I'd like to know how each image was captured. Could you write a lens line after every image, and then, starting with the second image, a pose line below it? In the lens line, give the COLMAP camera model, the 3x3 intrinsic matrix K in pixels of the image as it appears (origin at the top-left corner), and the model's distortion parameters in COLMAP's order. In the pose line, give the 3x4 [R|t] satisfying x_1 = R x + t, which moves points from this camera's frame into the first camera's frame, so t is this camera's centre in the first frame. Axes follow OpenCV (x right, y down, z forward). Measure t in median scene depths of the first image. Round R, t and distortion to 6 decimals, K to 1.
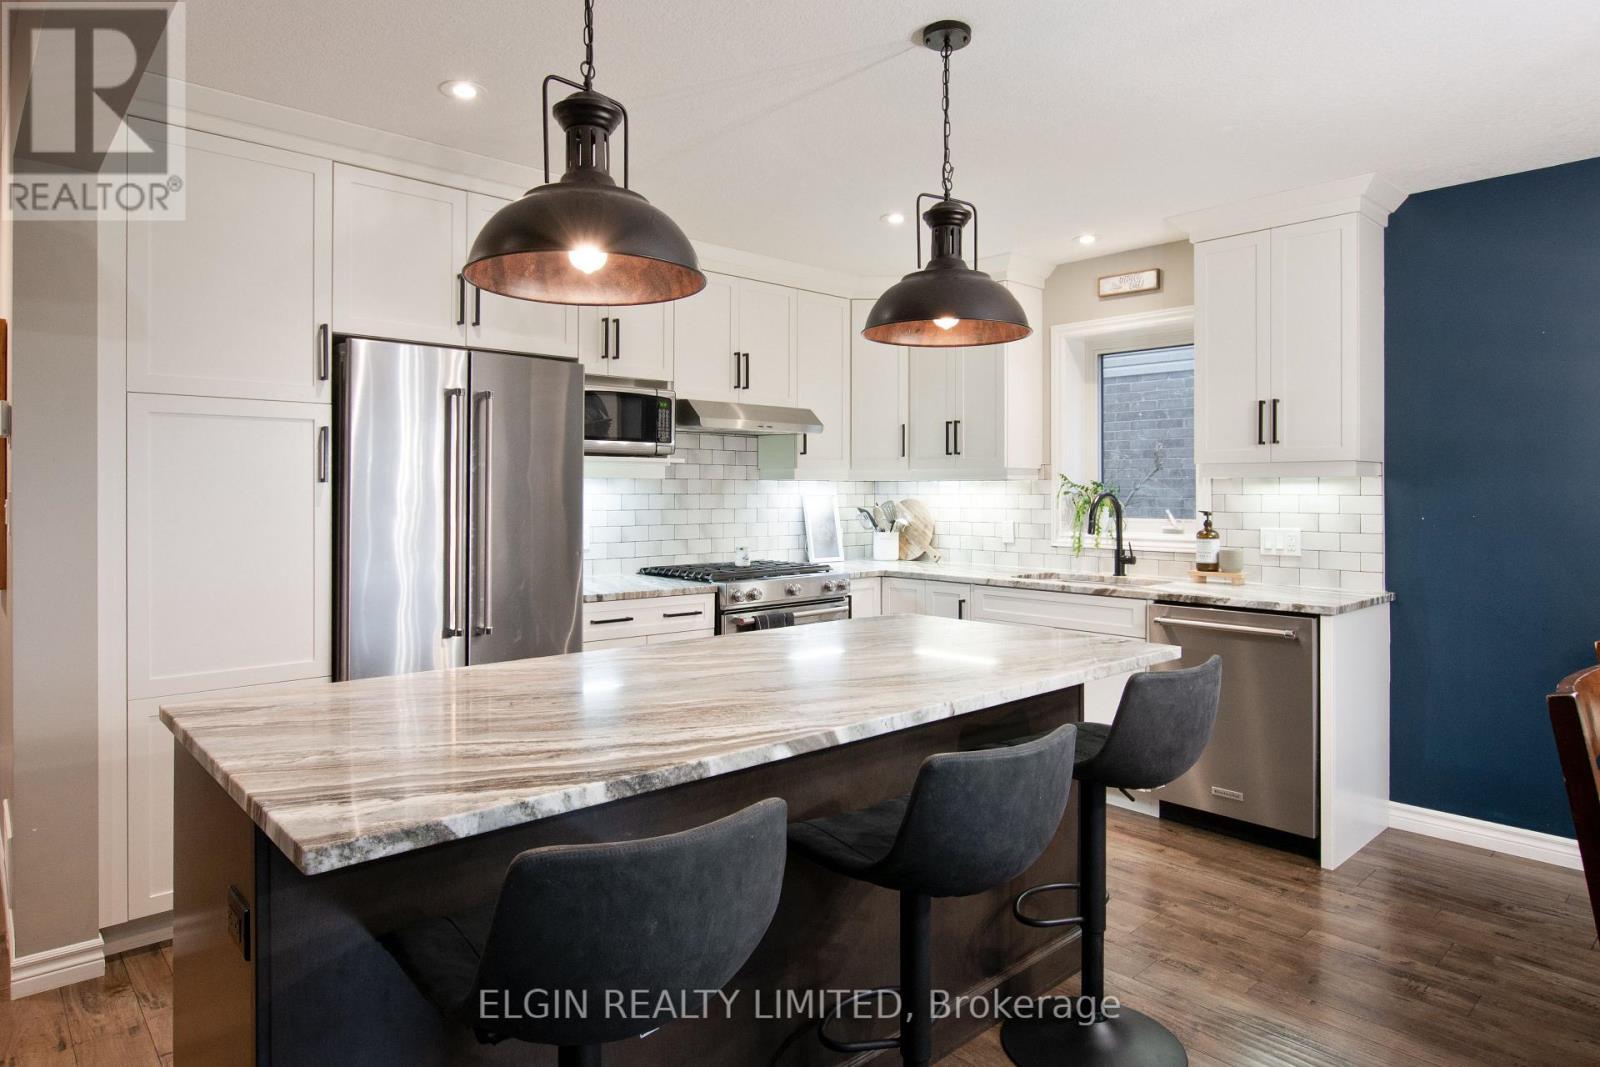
lens RADIAL K [[941.3, 0, 806.7], [0, 941.3, 498.8], [0, 0, 1]] dist [-0.012857, 0.005518]
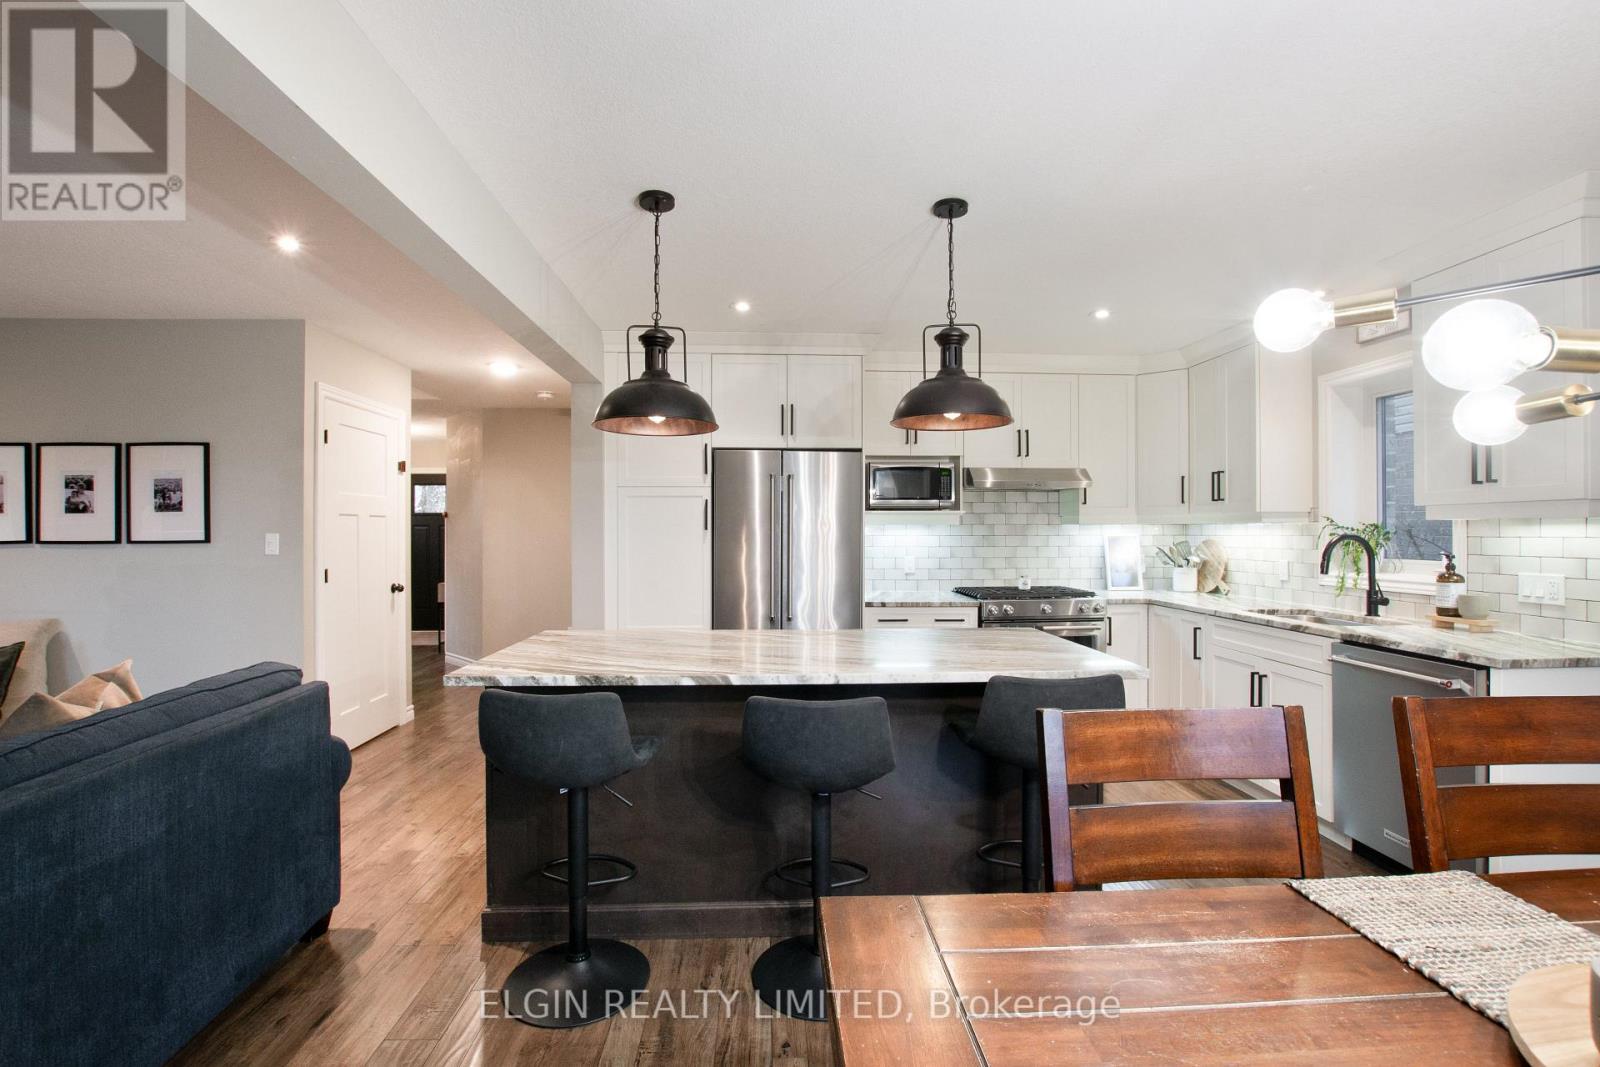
lens RADIAL K [[713.7, 0, 808.4], [0, 713.7, 533.0], [0, 0, 1]] dist [-0.022013, 0.000826]
pose [[0.774834, -0.001789, -0.632162, 0.374468], [-0.001491, 0.999988, -0.004658, -0.003747], [0.632163, 0.004552, 0.774822, 0.029901]]
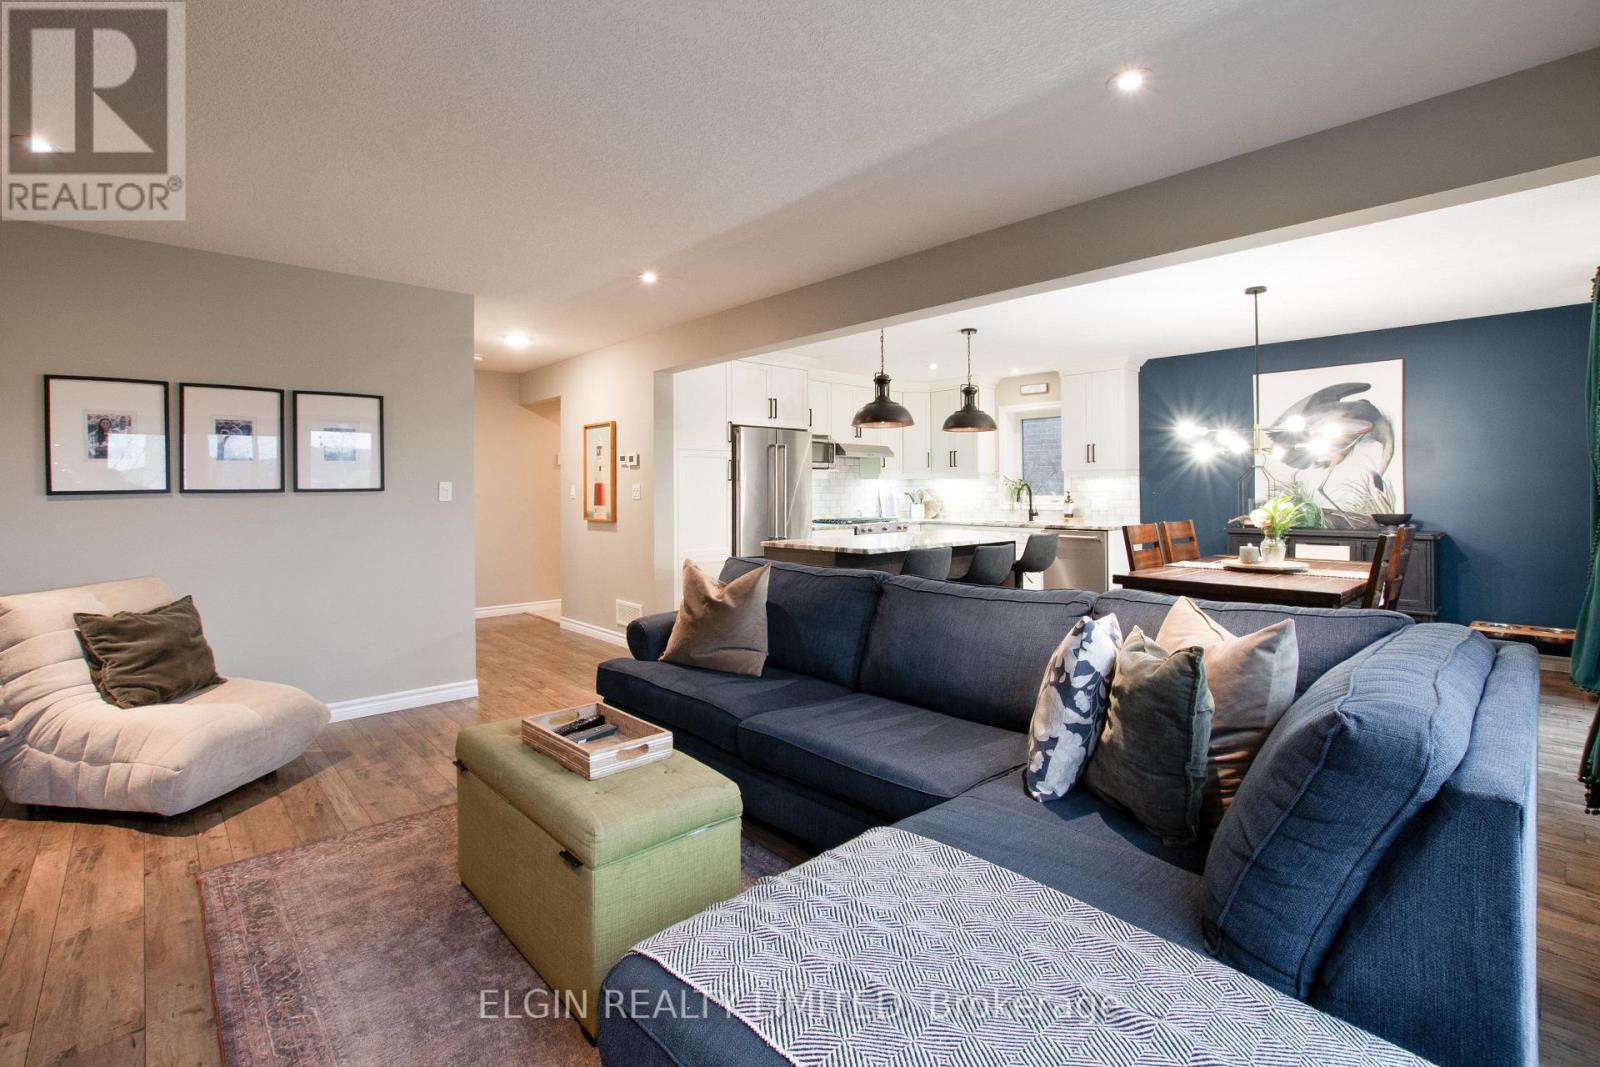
lens RADIAL K [[713.7, 0, 808.3], [0, 713.7, 489.2], [0, 0, 1]] dist [-0.022013, 0.000826]
pose [[0.999943, -0.007619, 0.007514, -0.223414], [0.007670, 0.999947, -0.006885, 0.015447], [-0.007461, 0.006942, 0.999948, -0.738716]]
